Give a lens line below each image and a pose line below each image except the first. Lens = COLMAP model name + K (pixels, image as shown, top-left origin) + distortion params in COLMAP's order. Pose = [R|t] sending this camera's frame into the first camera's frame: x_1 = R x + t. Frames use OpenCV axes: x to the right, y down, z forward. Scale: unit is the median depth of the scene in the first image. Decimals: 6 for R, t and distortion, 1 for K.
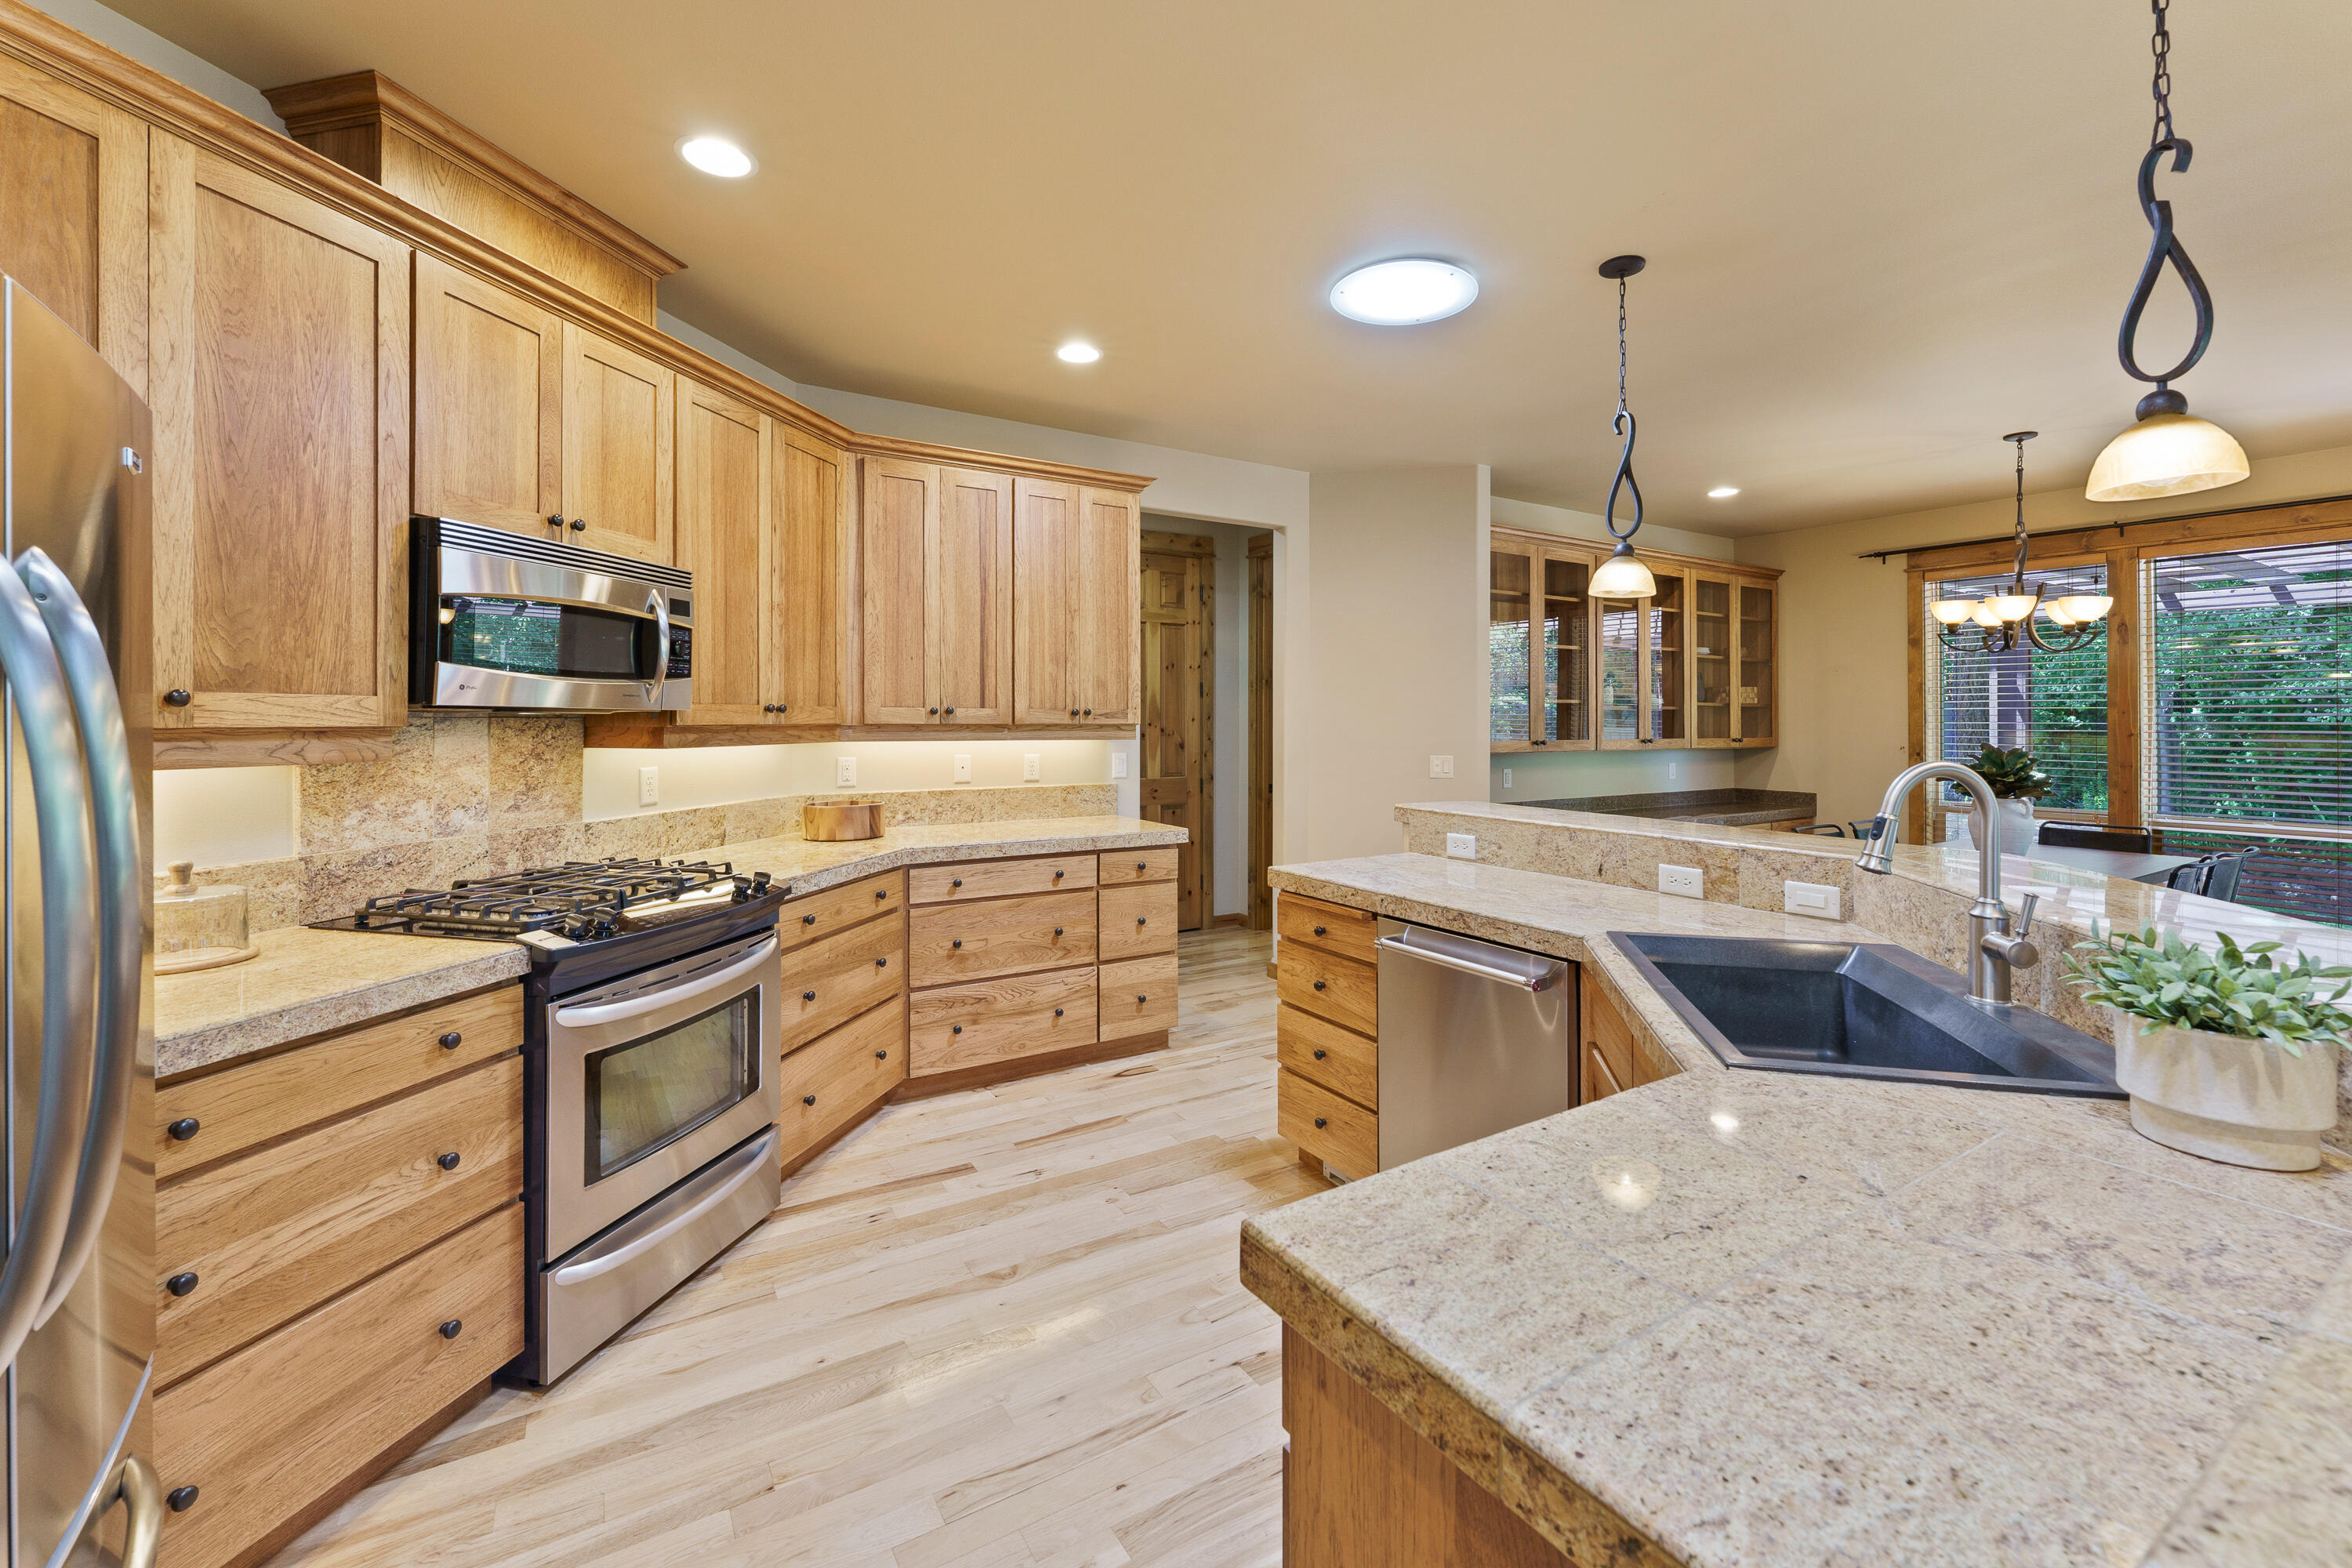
lens RADIAL K [[973.9, 0, 1177.1], [0, 973.9, 714.0], [0, 0, 1]] dist [-0.001861, 0.000047]
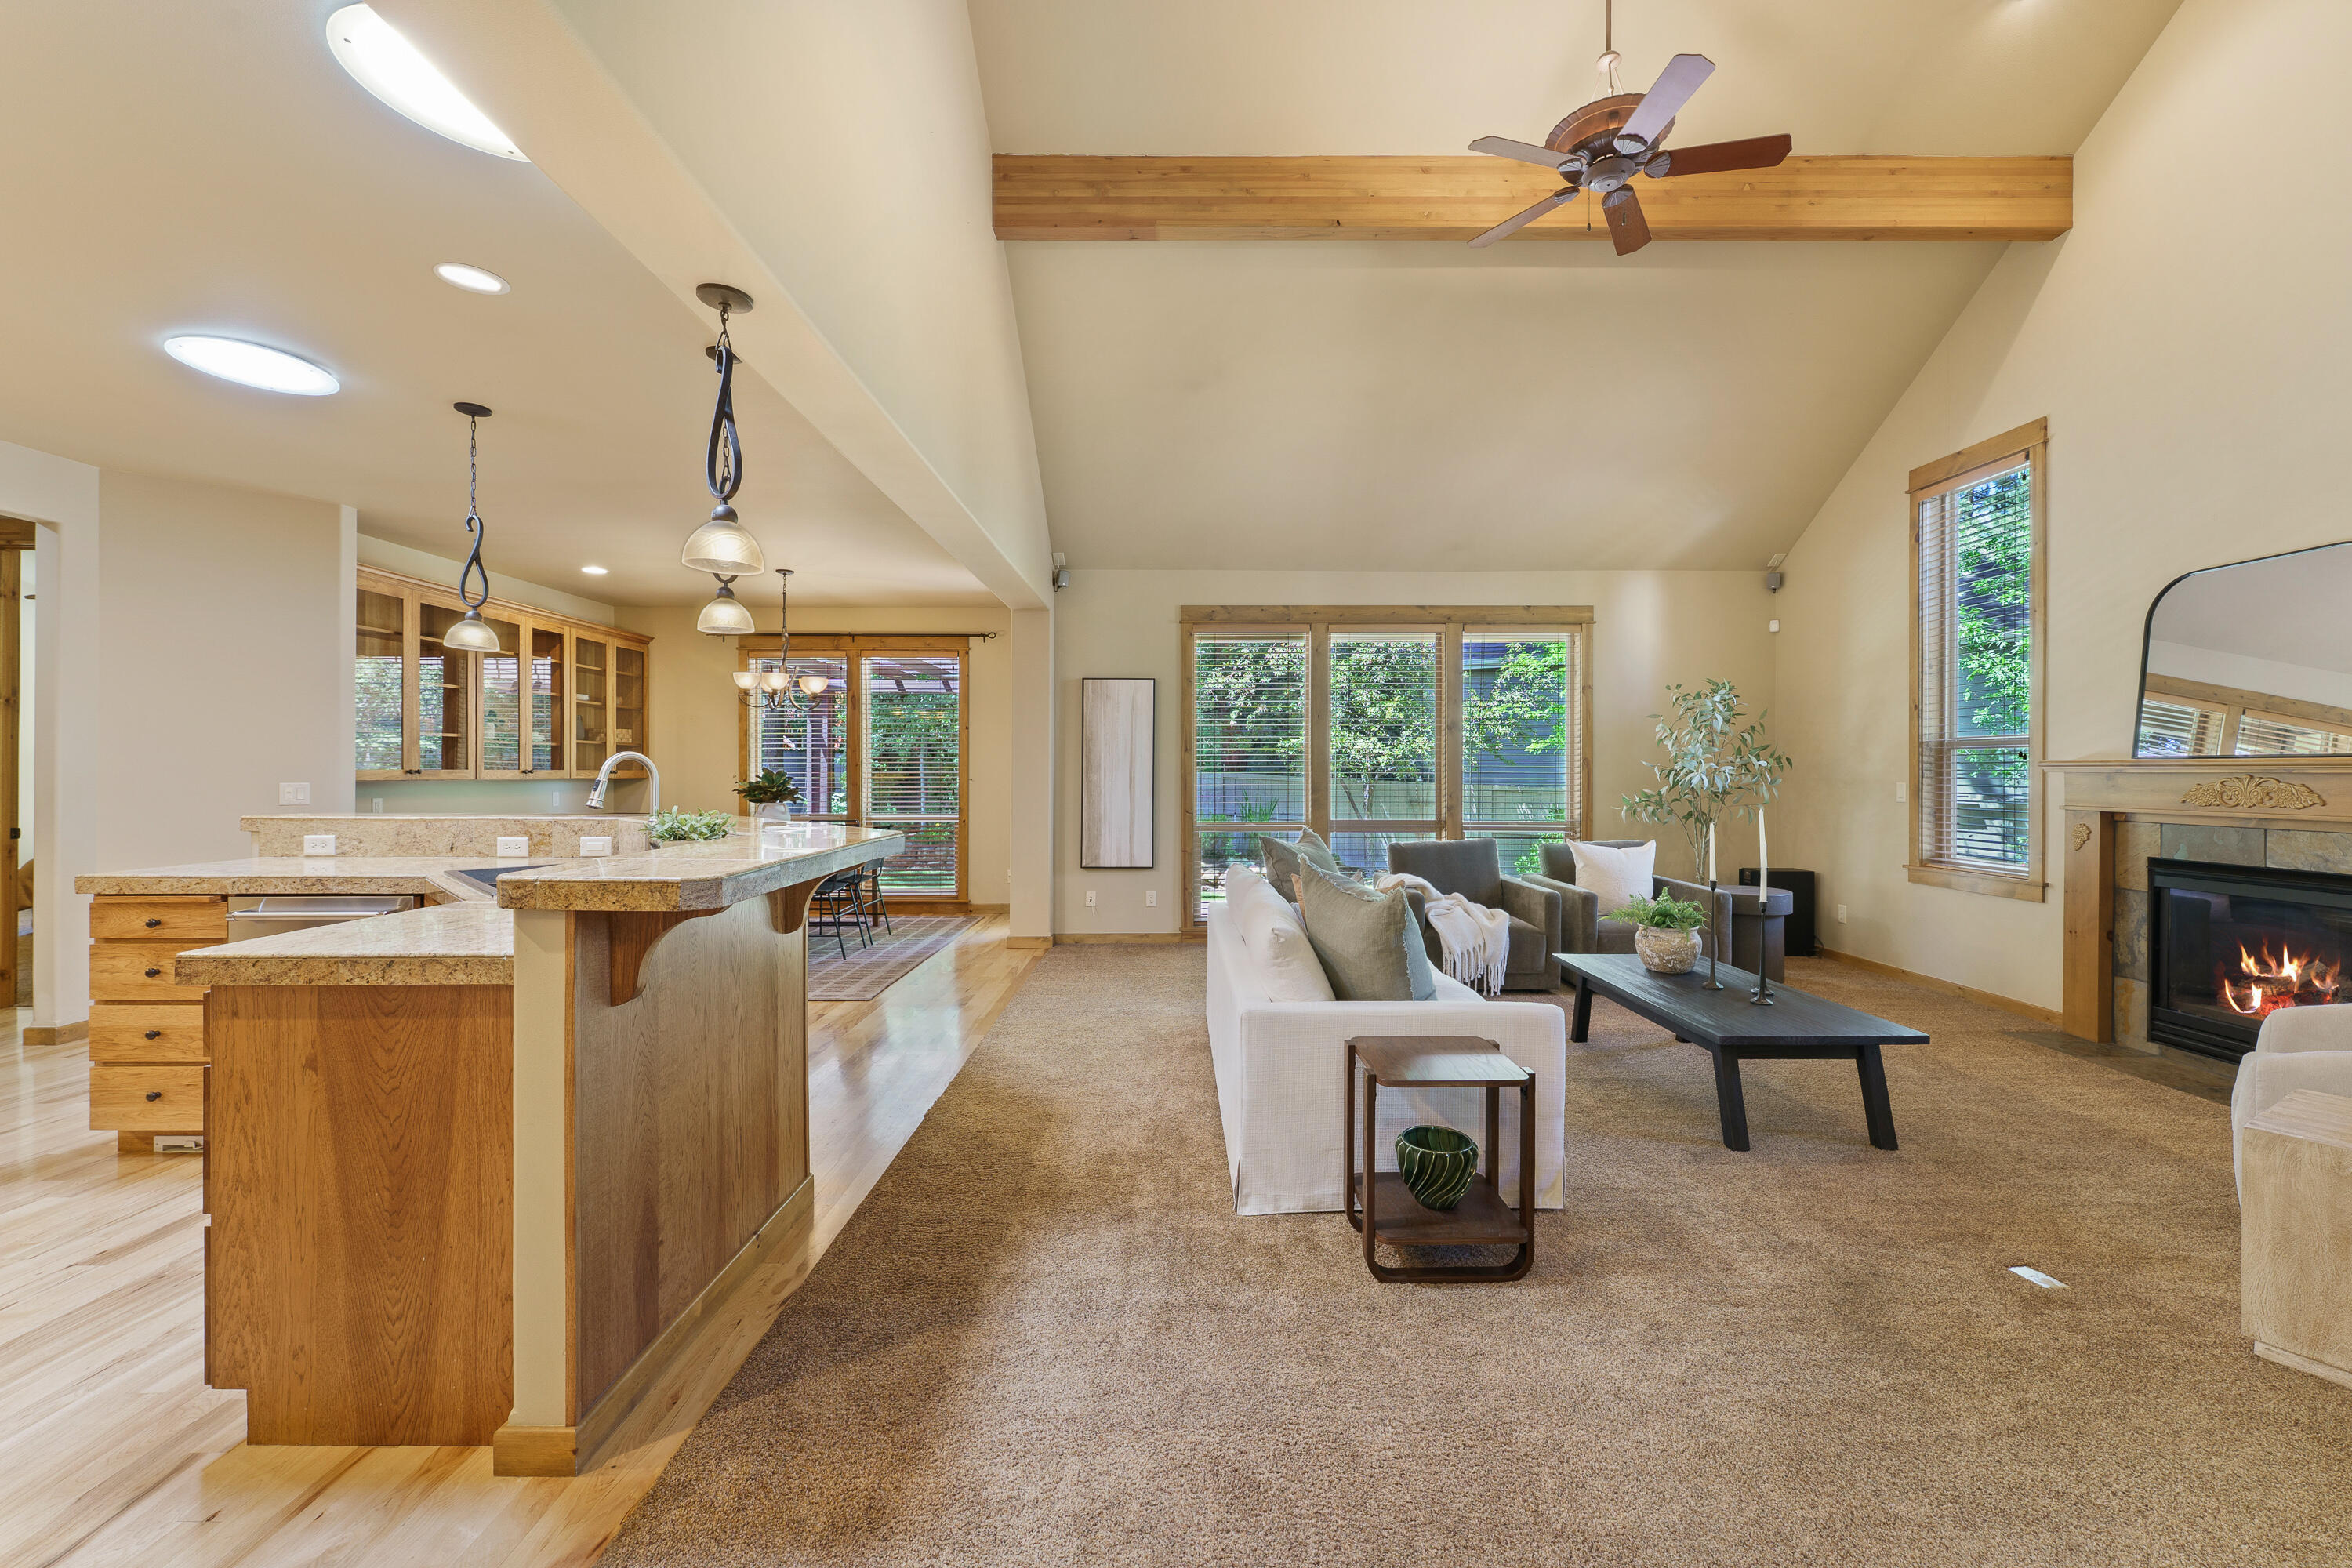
lens RADIAL K [[957.5, 0, 1190.8], [0, 957.5, 768.3], [0, 0, 1]] dist [0.000700, 0.000245]
pose [[0.521992, -0.000063, 0.852950, -0.140084], [-0.002084, 0.999997, 0.001349, 0.036273], [-0.852948, -0.002481, 0.521990, -0.480290]]
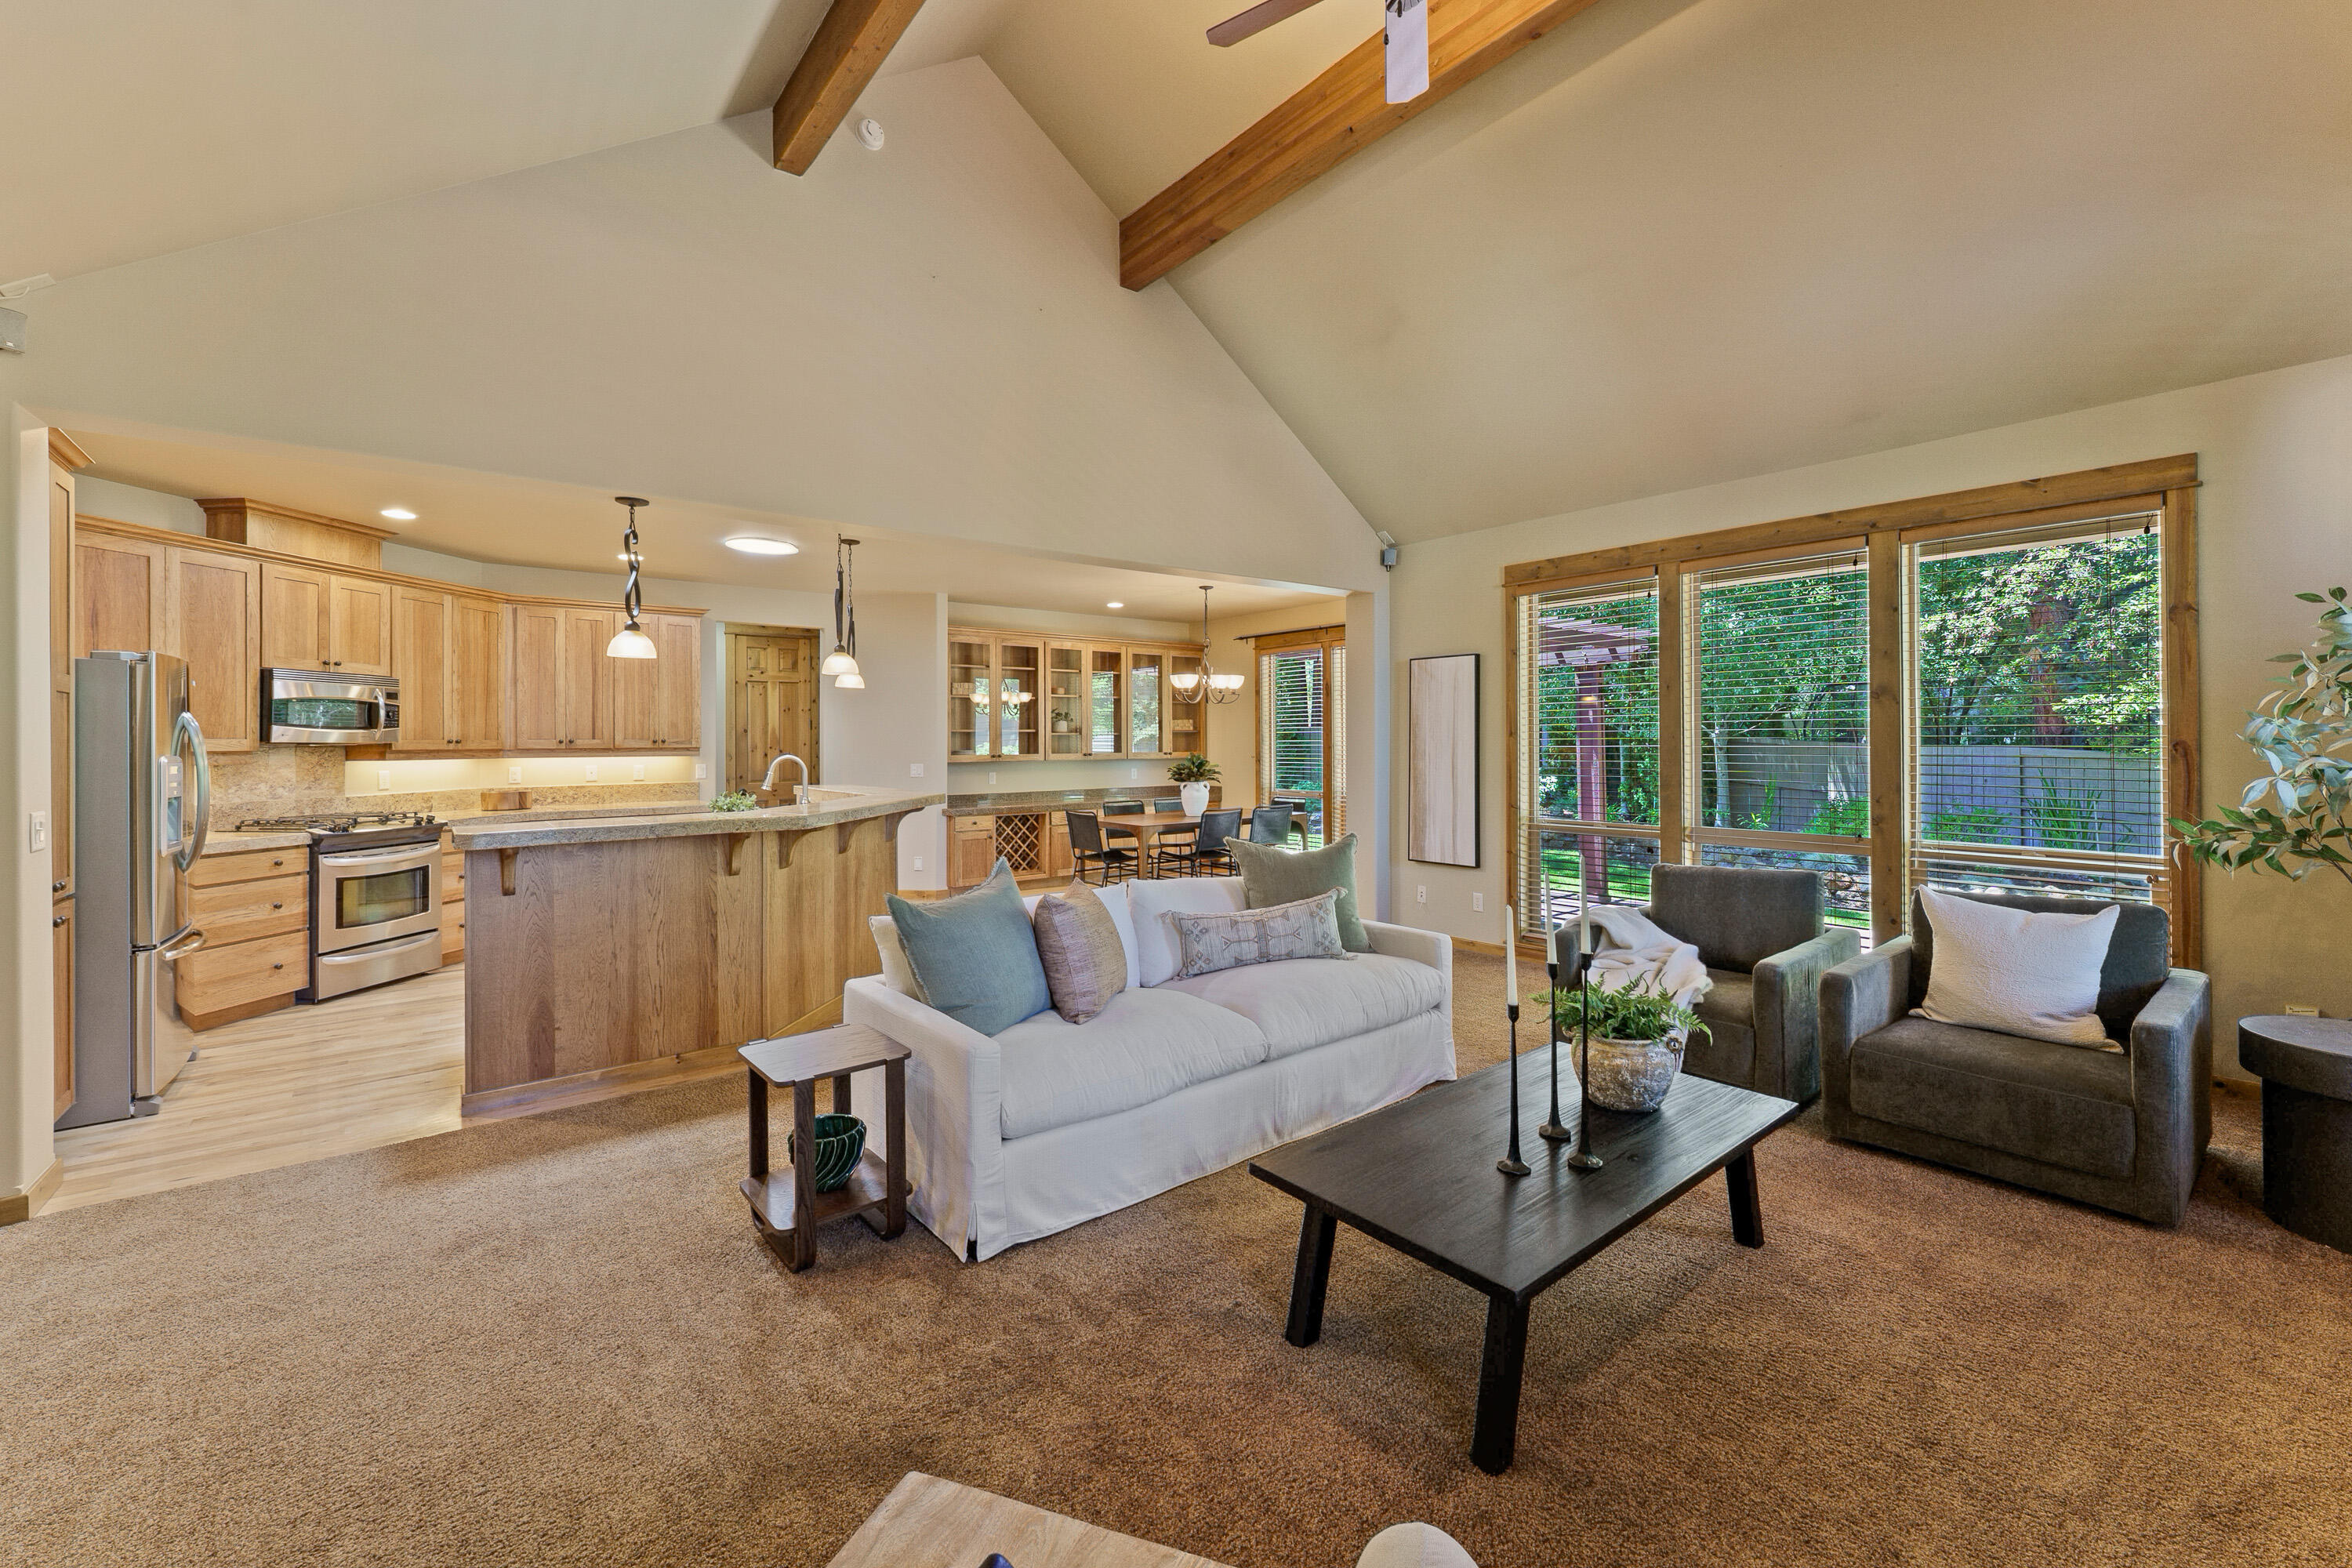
lens RADIAL K [[967.8, 0, 1184.6], [0, 967.8, 729.6], [0, 0, 1]] dist [0.000019, -0.000016]
pose [[0.992713, -0.008808, 0.120178, 0.801569], [0.009821, 0.999921, -0.007838, 0.000836], [-0.120099, 0.008961, 0.992721, -1.105466]]
